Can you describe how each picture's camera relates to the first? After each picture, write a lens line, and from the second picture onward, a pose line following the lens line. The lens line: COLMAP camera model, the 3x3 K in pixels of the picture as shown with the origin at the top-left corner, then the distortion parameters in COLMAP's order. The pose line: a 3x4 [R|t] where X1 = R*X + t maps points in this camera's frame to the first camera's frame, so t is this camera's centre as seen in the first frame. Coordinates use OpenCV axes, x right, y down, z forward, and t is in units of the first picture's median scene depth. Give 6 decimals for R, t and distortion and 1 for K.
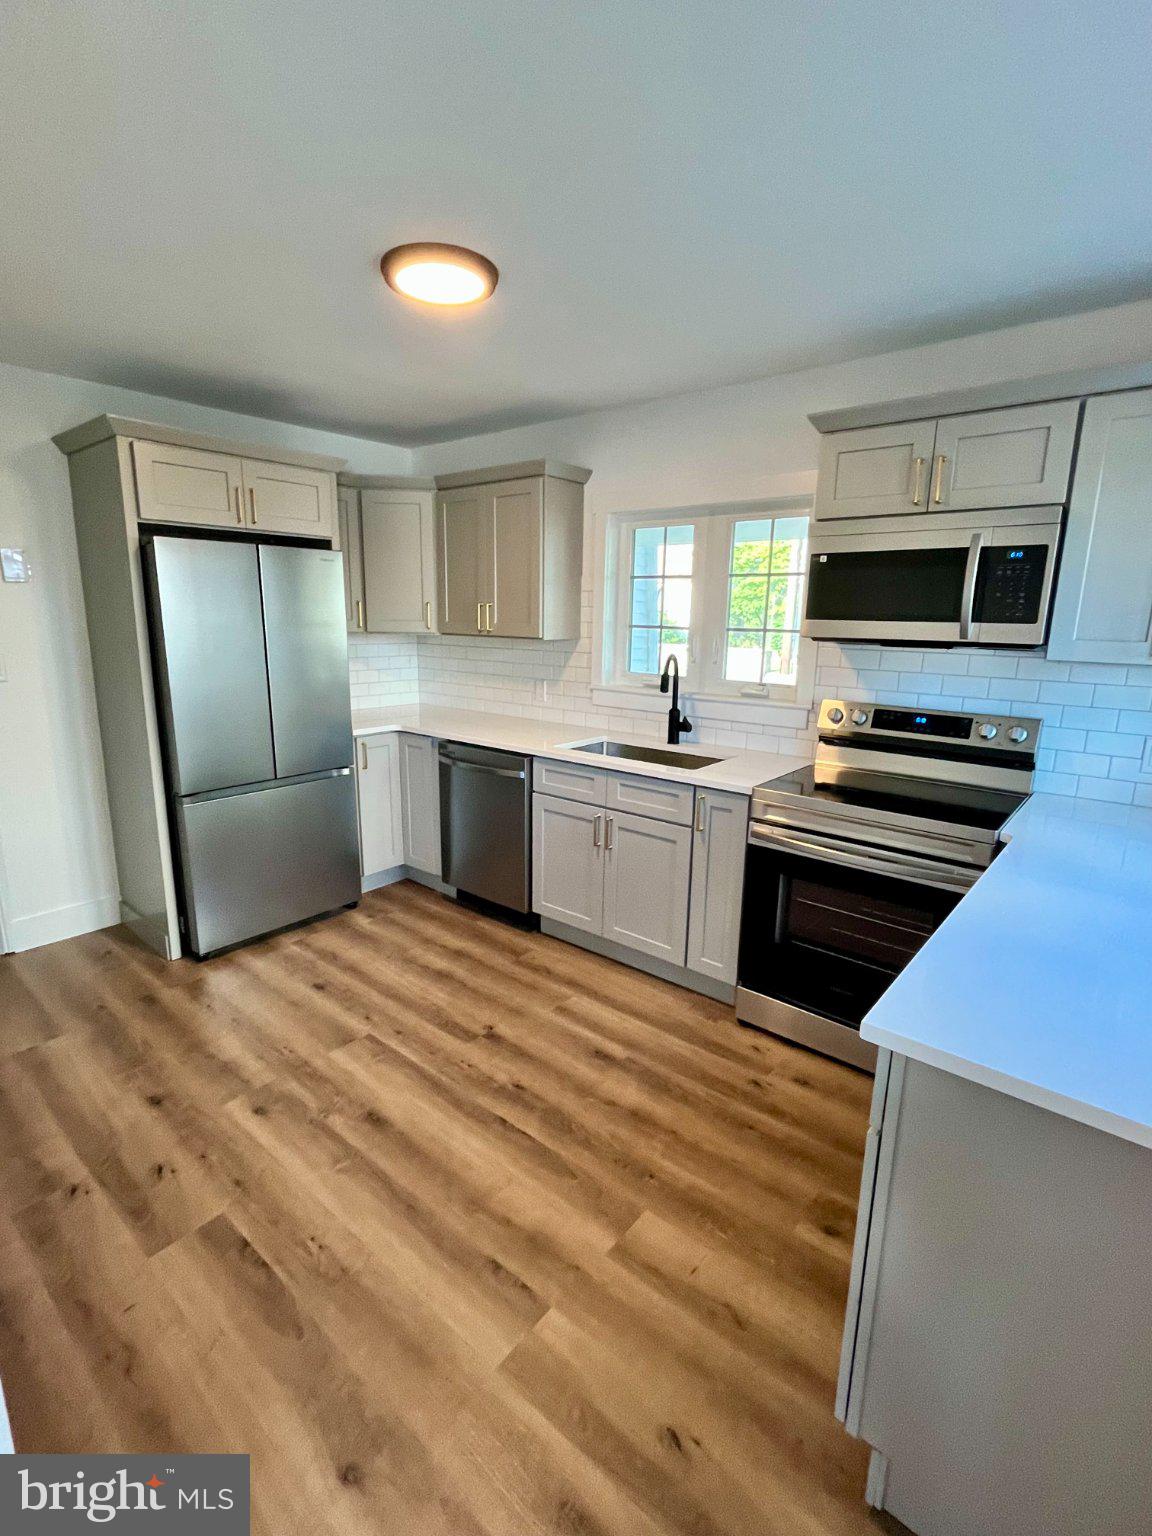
lens RADIAL K [[715.9, 0, 575.3], [0, 715.9, 767.3], [0, 0, 1]] dist [-0.000013, -0.000001]
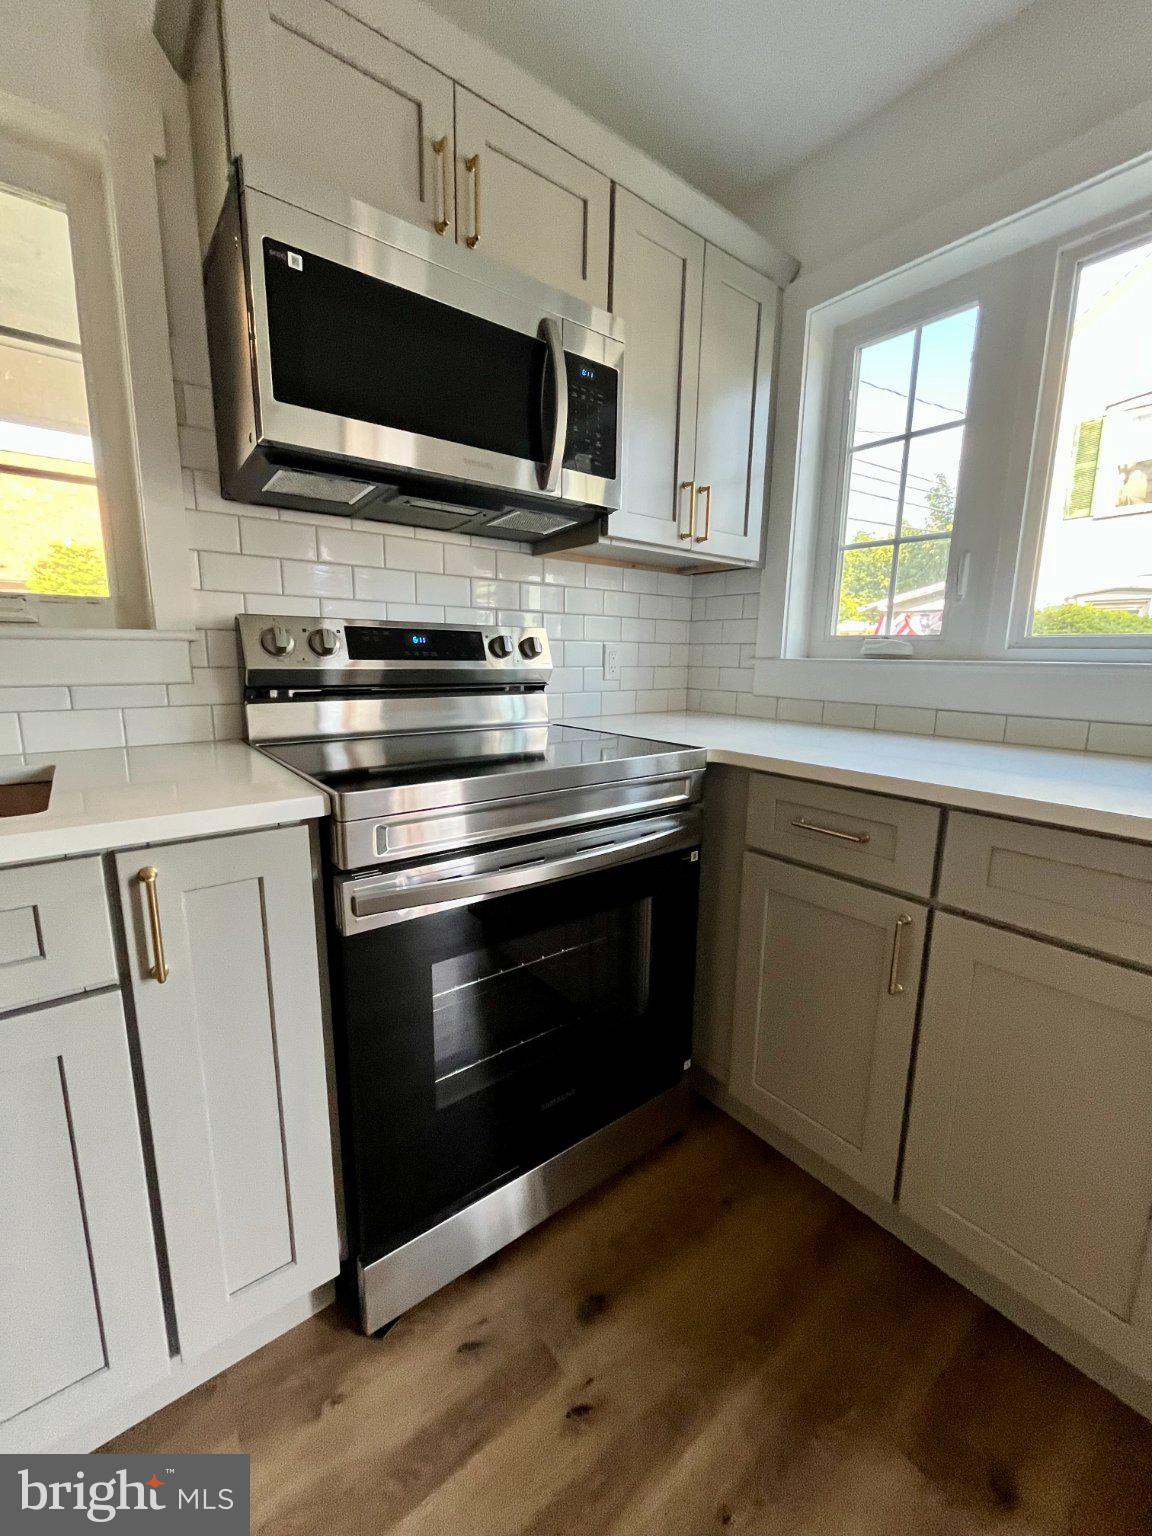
lens RADIAL K [[623.3, 0, 575.6], [0, 623.3, 767.4], [0, 0, 1]] dist [0.001155, 0.000399]
pose [[0.206648, -0.188543, 0.960077, -0.041594], [0.199033, 0.968841, 0.147424, -0.009967], [-0.957957, 0.160622, 0.237736, 0.758415]]
